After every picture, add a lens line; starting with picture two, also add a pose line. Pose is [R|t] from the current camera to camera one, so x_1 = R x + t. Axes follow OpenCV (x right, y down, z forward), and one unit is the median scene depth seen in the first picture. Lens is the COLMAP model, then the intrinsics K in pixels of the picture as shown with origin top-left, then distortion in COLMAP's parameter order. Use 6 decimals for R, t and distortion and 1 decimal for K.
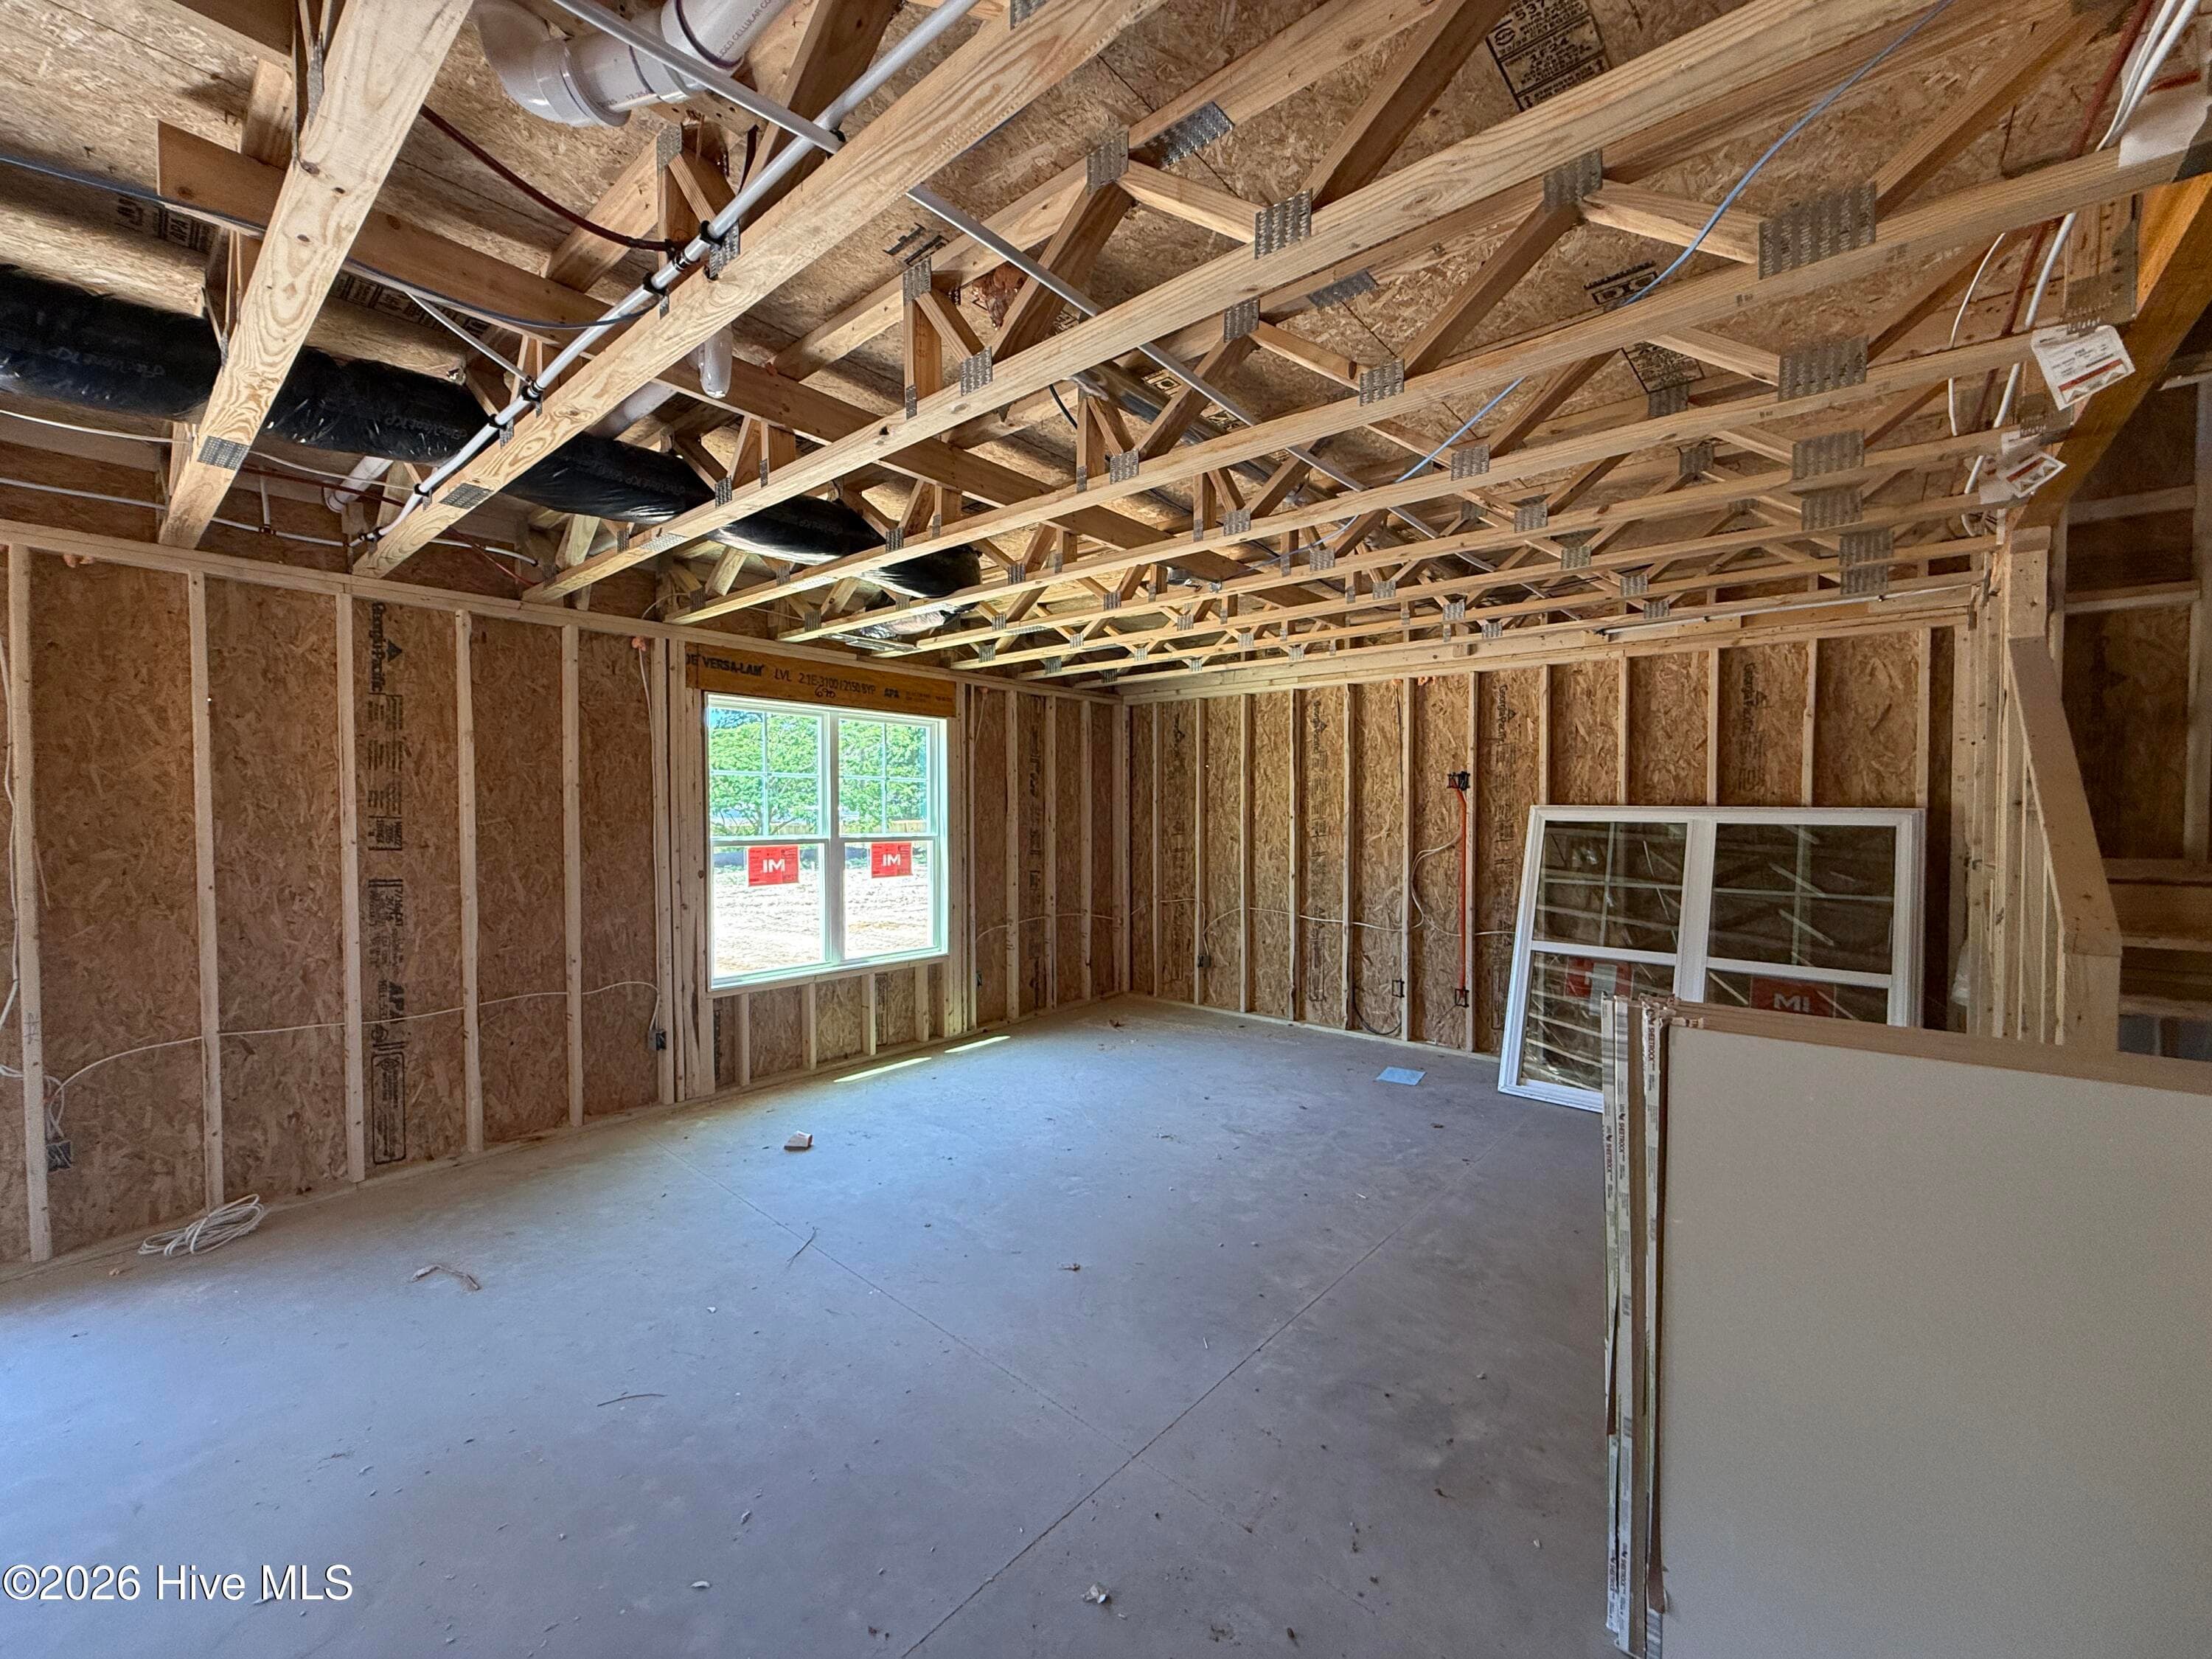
lens RADIAL K [[878.7, 0, 1106.0], [0, 878.7, 829.5], [0, 0, 1]] dist [-0.002283, 0.000043]
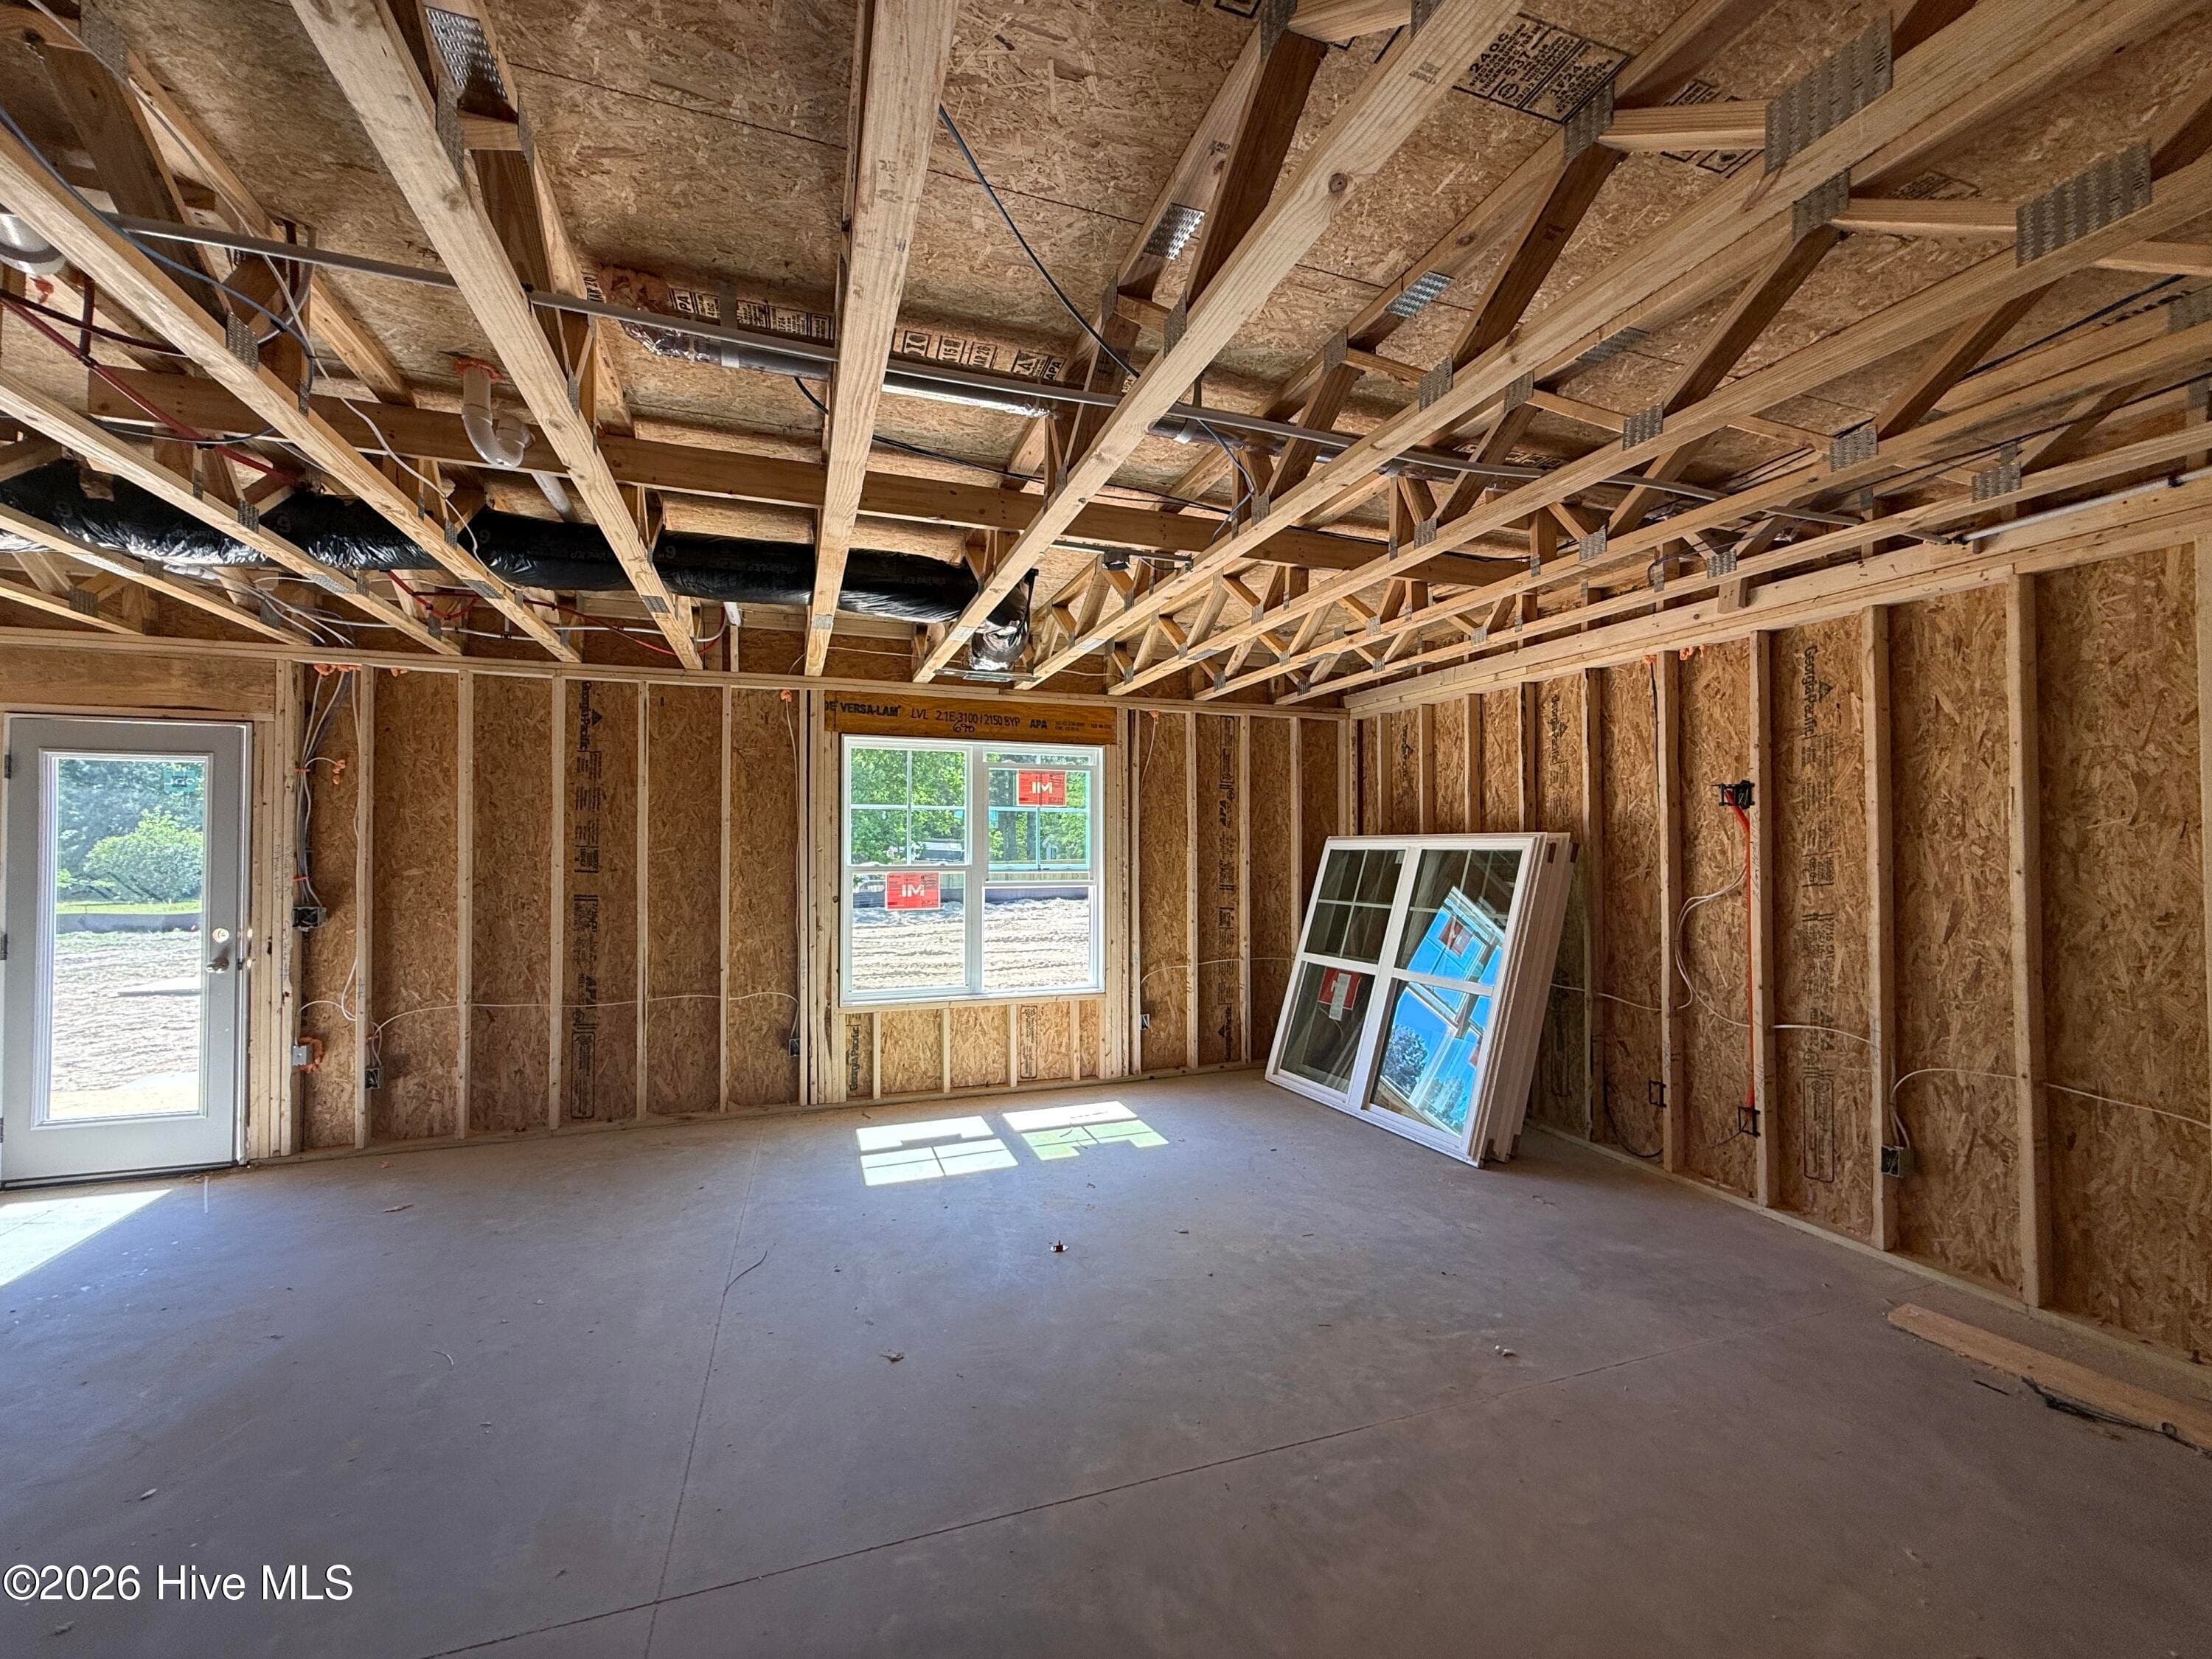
lens RADIAL K [[878.7, 0, 1106.0], [0, 878.7, 829.5], [0, 0, 1]] dist [-0.002283, 0.000043]
pose [[0.866302, -0.009775, -0.499425, 0.358953], [-0.009456, 0.999308, -0.035961, 0.000098], [0.499431, 0.035876, 0.865611, 0.198757]]
